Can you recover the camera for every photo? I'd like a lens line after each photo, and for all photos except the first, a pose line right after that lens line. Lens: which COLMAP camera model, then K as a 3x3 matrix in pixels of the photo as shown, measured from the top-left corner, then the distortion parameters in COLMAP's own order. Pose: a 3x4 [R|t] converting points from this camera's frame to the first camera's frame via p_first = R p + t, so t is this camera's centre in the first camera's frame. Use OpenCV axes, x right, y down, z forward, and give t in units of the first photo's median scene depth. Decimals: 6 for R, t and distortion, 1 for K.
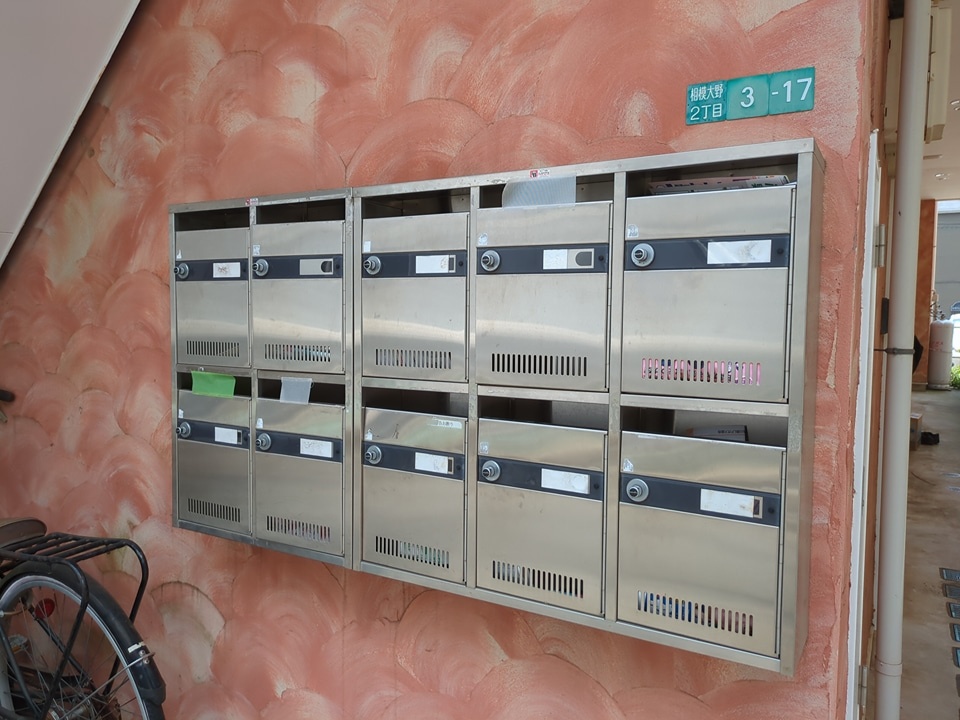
lens RADIAL K [[719.9, 0, 476.1], [0, 719.9, 355.9], [0, 0, 1]] dist [0.031301, -0.045627]
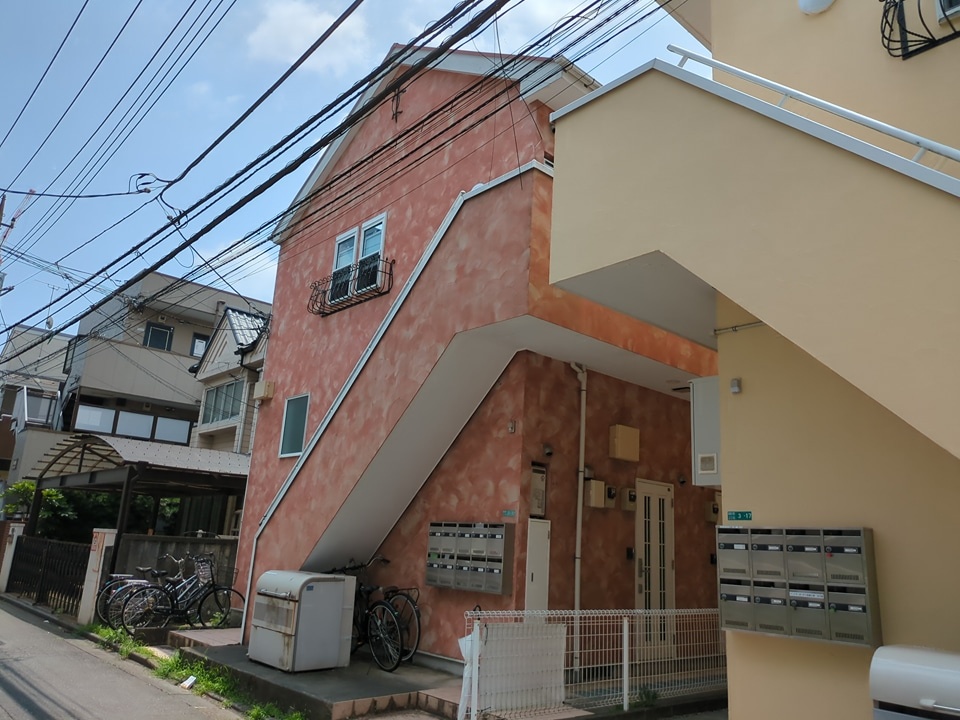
lens RADIAL K [[719.9, 0, 476.1], [0, 719.9, 355.9], [0, 0, 1]] dist [0.031301, -0.045627]
pose [[0.949909, -0.035840, -0.310464, 1.459819], [-0.067407, 0.946525, -0.315509, 0.267310], [0.305170, 0.320632, 0.896697, -3.704769]]
